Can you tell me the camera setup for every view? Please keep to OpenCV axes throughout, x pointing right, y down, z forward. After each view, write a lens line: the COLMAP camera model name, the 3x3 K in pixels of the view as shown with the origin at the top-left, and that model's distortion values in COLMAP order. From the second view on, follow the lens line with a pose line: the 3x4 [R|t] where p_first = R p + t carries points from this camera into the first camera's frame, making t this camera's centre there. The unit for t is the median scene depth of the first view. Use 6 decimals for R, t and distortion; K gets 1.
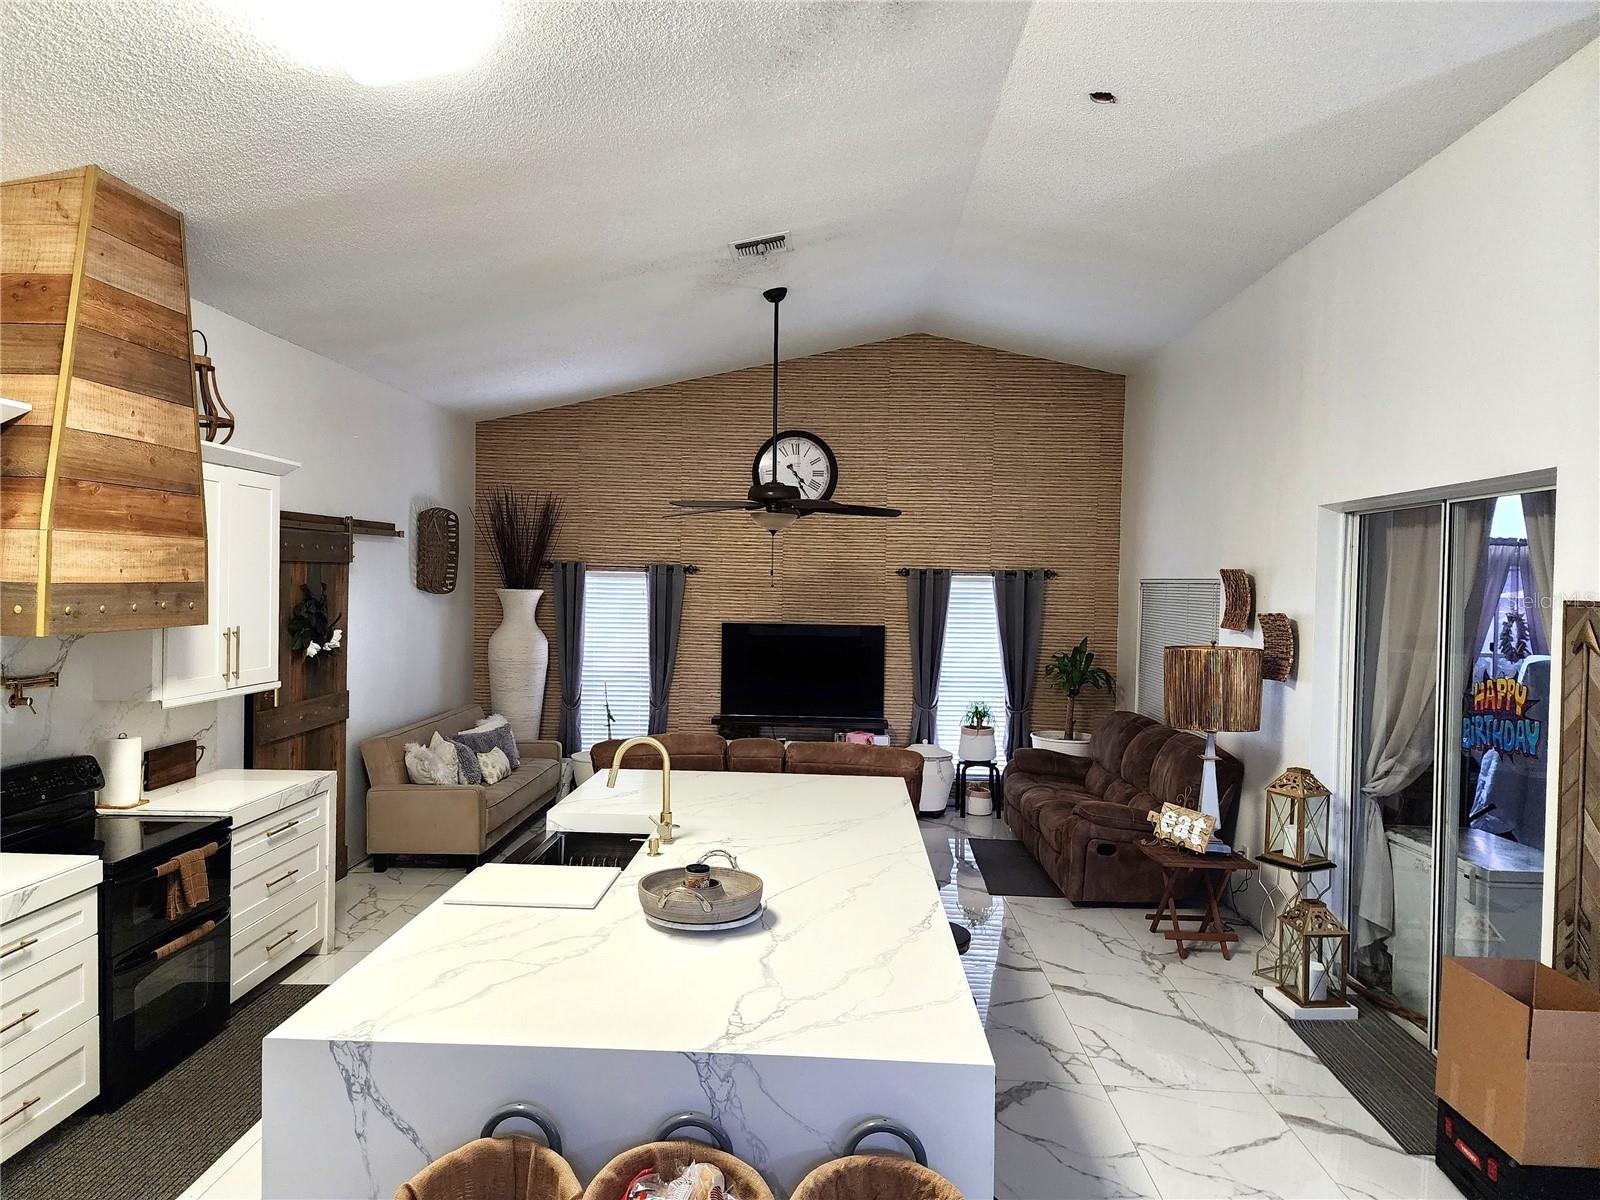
lens RADIAL K [[1085.4, 0, 808.3], [0, 1085.4, 600.1], [0, 0, 1]] dist [0.063477, -0.063998]
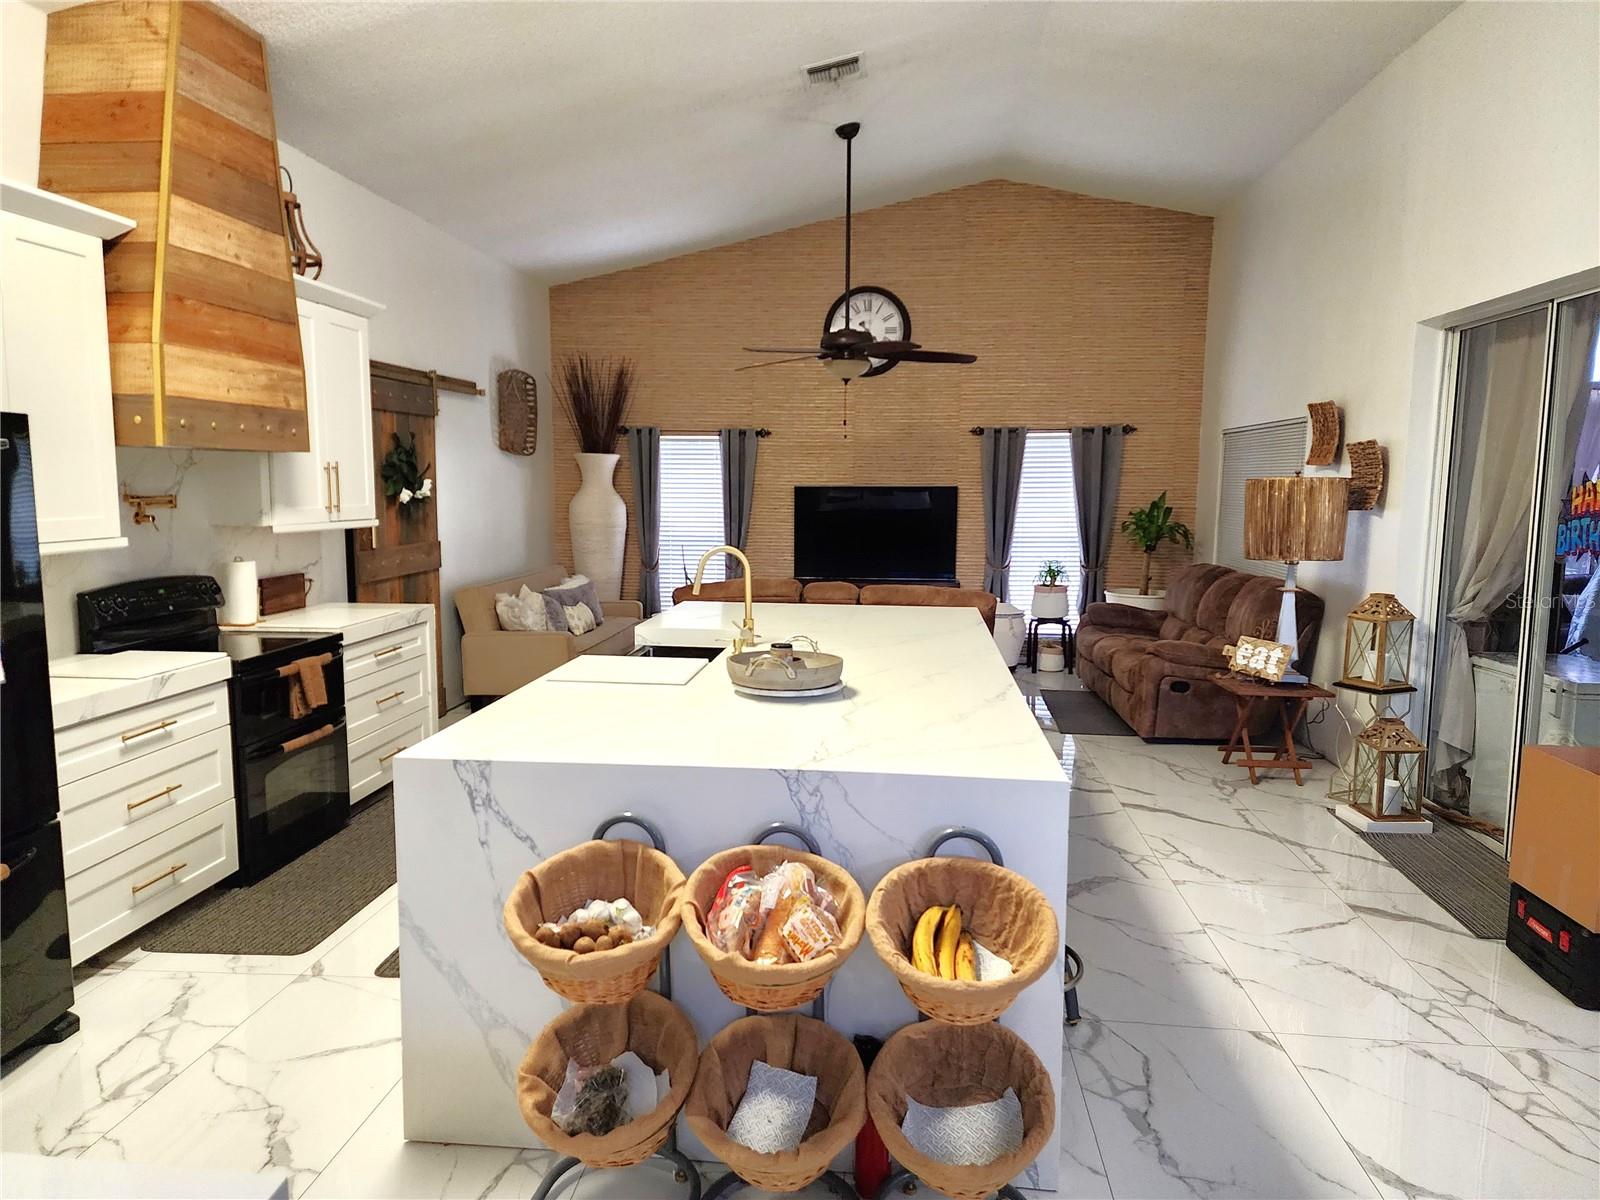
lens RADIAL K [[1085.4, 0, 804.7], [0, 1085.4, 611.8], [0, 0, 1]] dist [0.063477, -0.063998]
pose [[0.997702, -0.003931, -0.067643, -0.004581], [0.010620, 0.995048, 0.098822, 0.060338], [0.066919, -0.099314, 0.992803, -0.016883]]
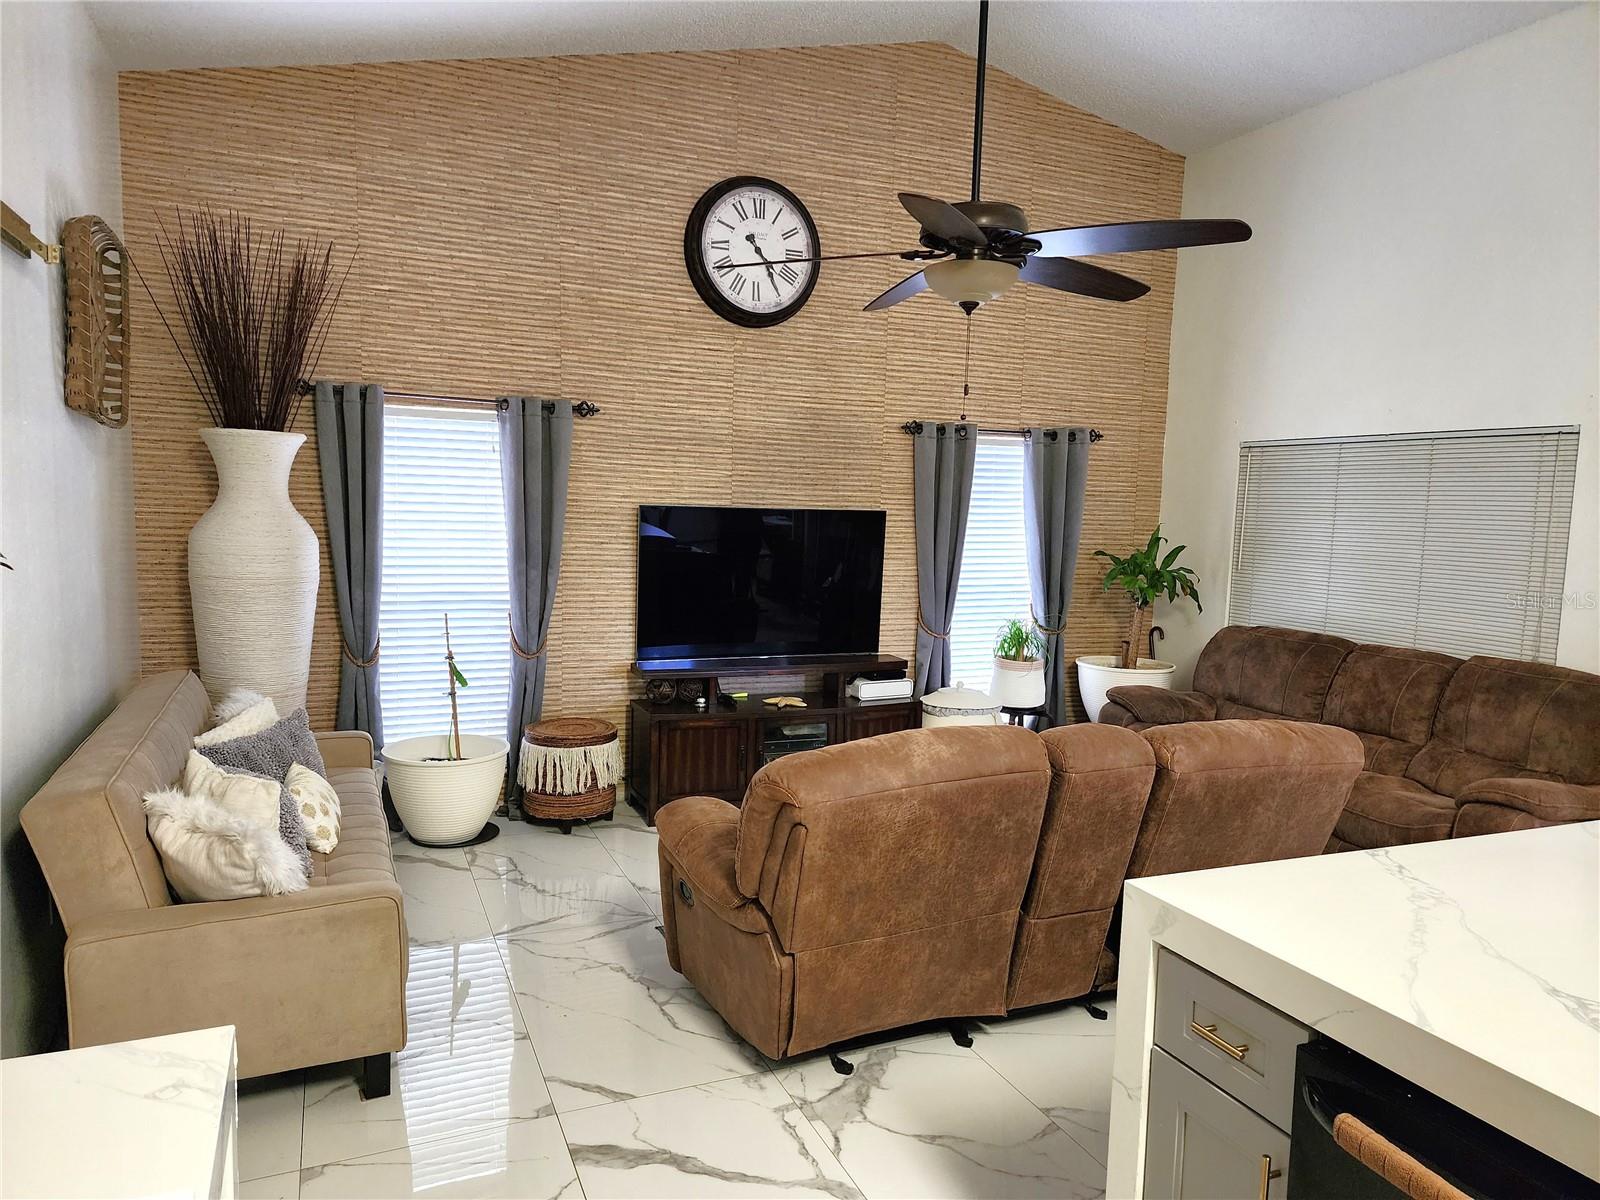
lens RADIAL K [[1085.4, 0, 796.2], [0, 1085.4, 608.2], [0, 0, 1]] dist [0.063477, -0.063998]
pose [[0.907896, -0.033544, 0.417852, -0.394612], [-0.003227, 0.996204, 0.086986, 0.039981], [-0.419184, -0.080323, 0.904341, 0.692847]]
